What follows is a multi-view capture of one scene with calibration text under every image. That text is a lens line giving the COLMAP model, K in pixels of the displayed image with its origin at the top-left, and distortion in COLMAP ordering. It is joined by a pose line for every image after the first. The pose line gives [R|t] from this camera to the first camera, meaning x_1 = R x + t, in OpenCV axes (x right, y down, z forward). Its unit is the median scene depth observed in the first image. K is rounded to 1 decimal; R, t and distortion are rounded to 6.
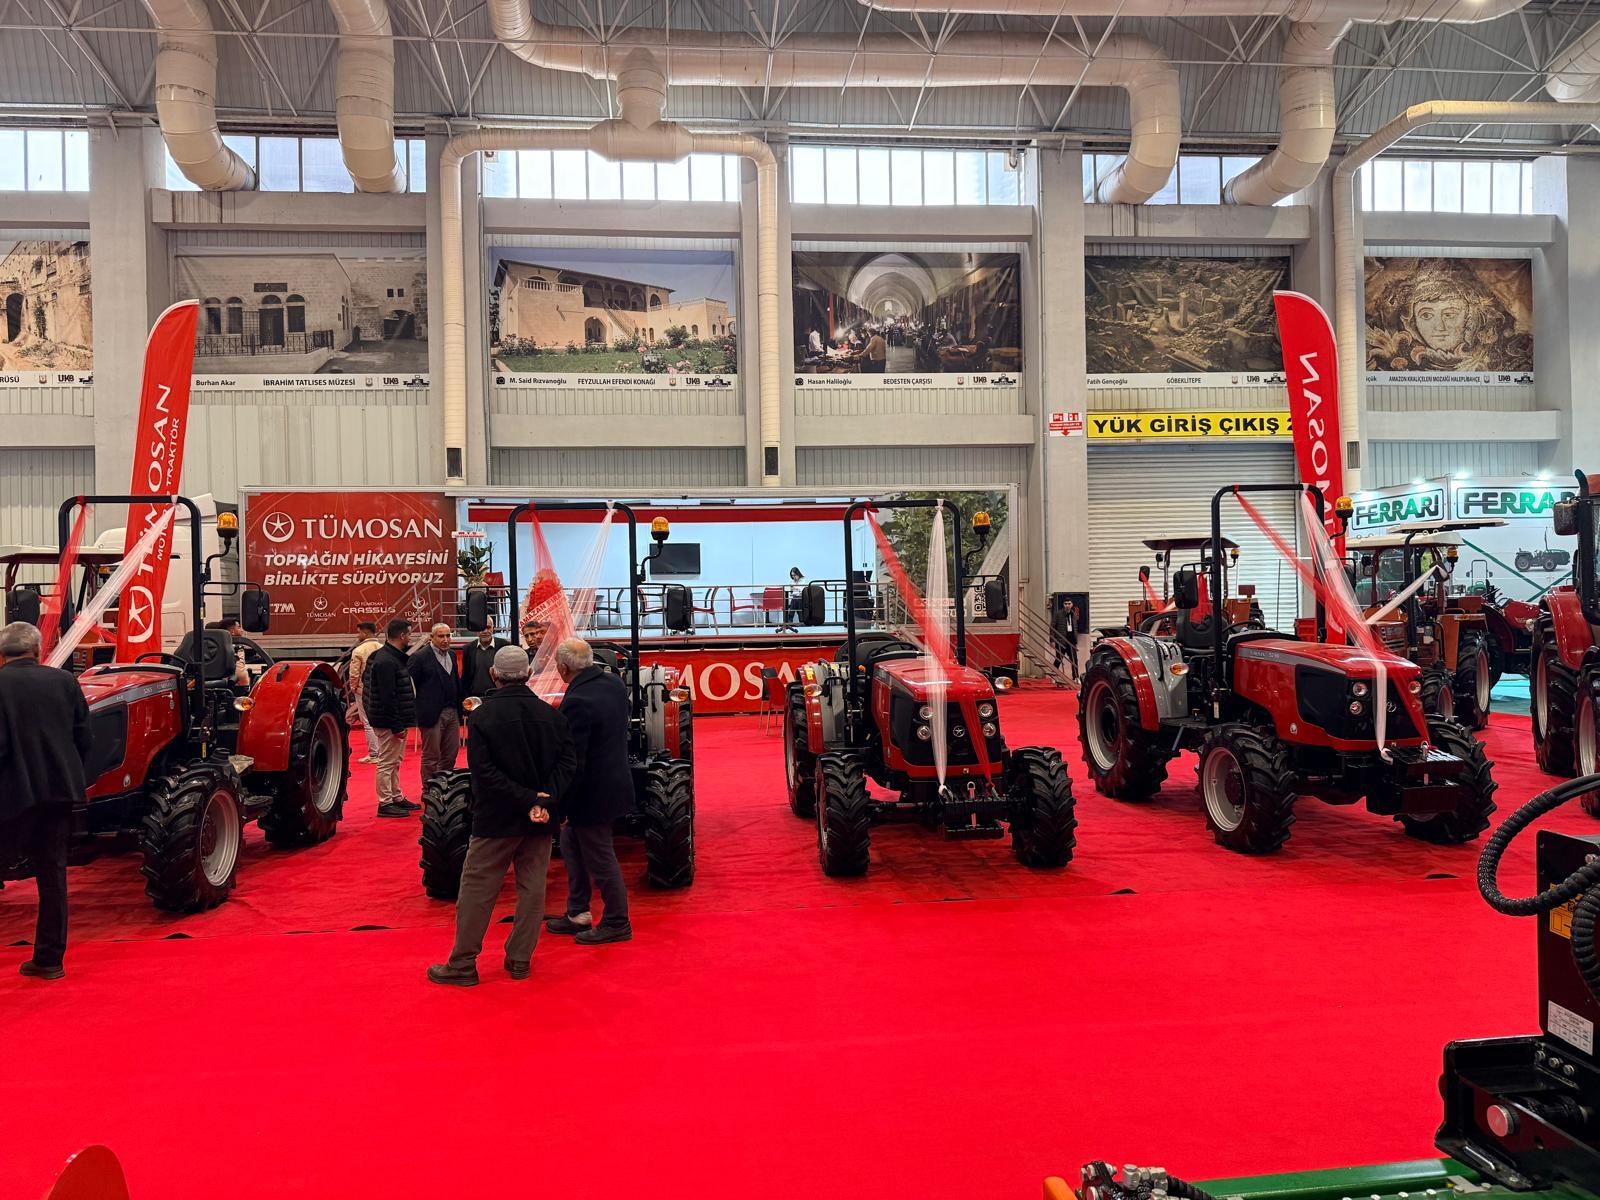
lens RADIAL K [[1149.7, 0, 800.0], [0, 1149.7, 600.0], [0, 0, 1]] dist [0.096409, -0.098151]
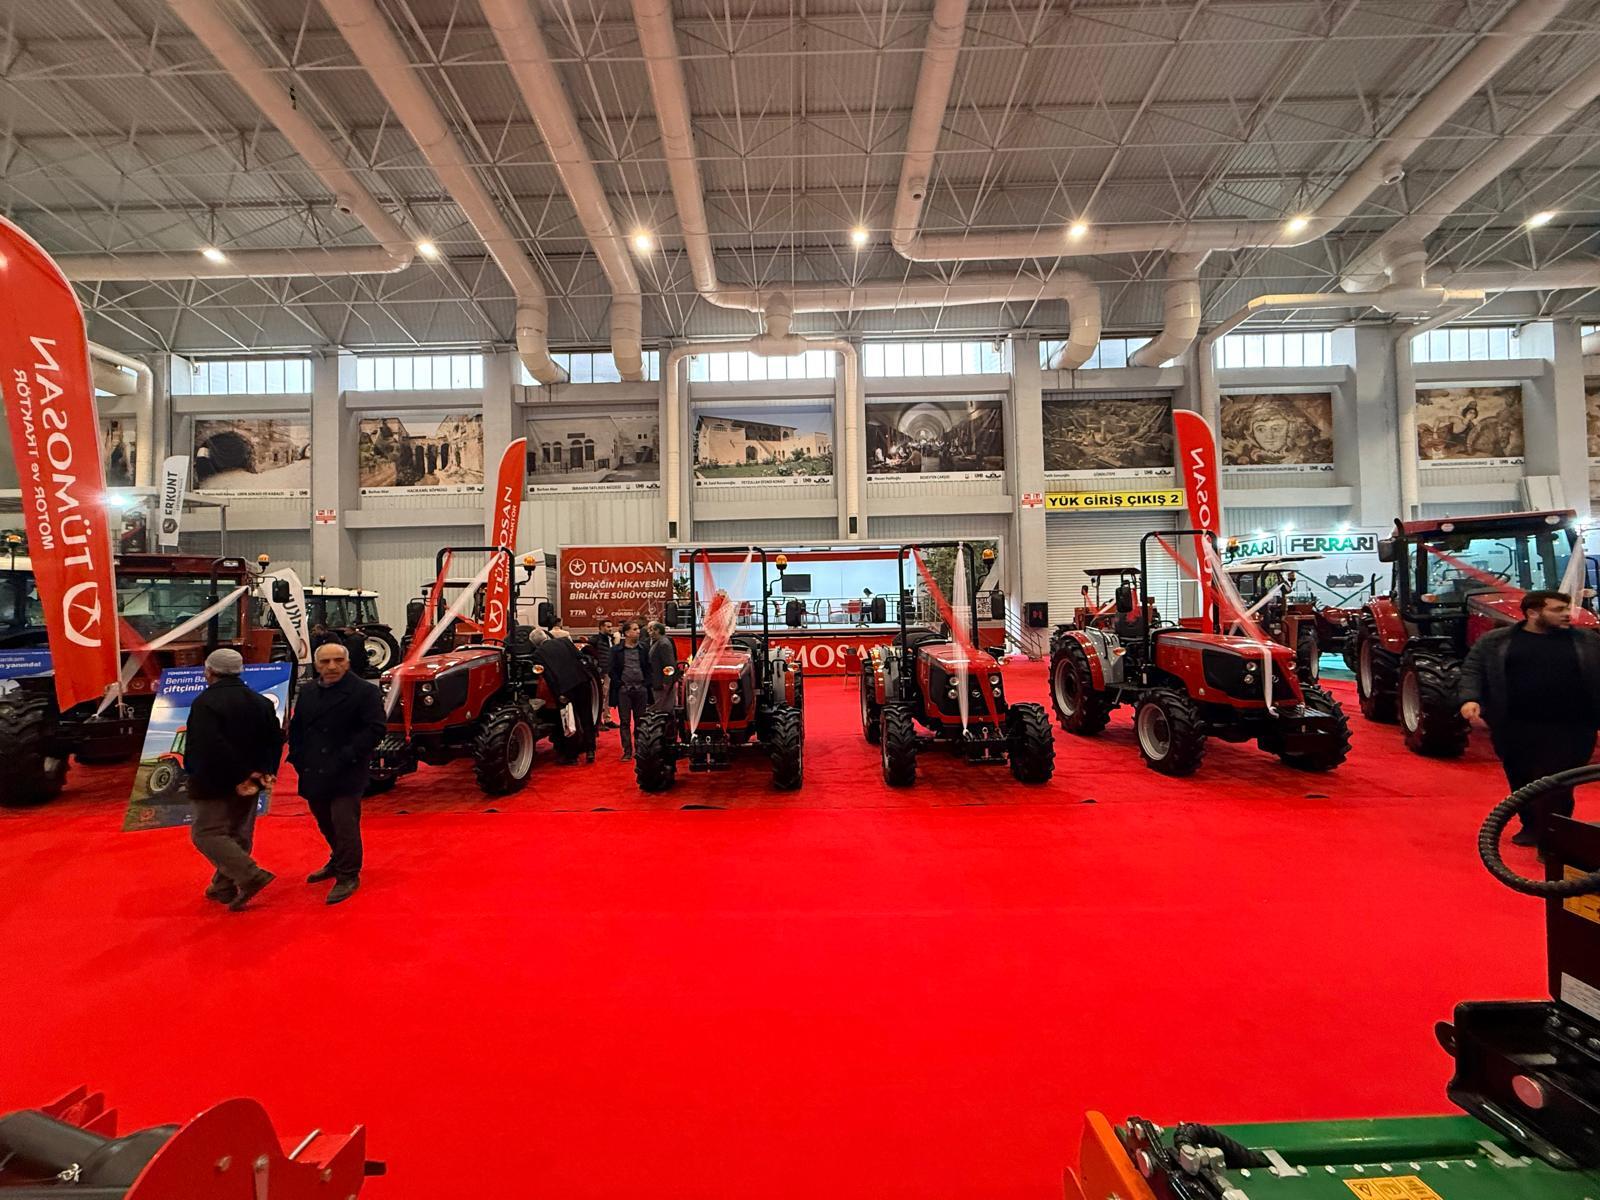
lens RADIAL K [[1060.3, 0, 726.3], [0, 1060.3, 600.4], [0, 0, 1]] dist [-0.001069, 0.004631]
pose [[0.991333, -0.003411, -0.131328, -0.005432], [0.002725, 0.999982, -0.005401, -0.002119], [0.131344, 0.004996, 0.991324, -0.561848]]
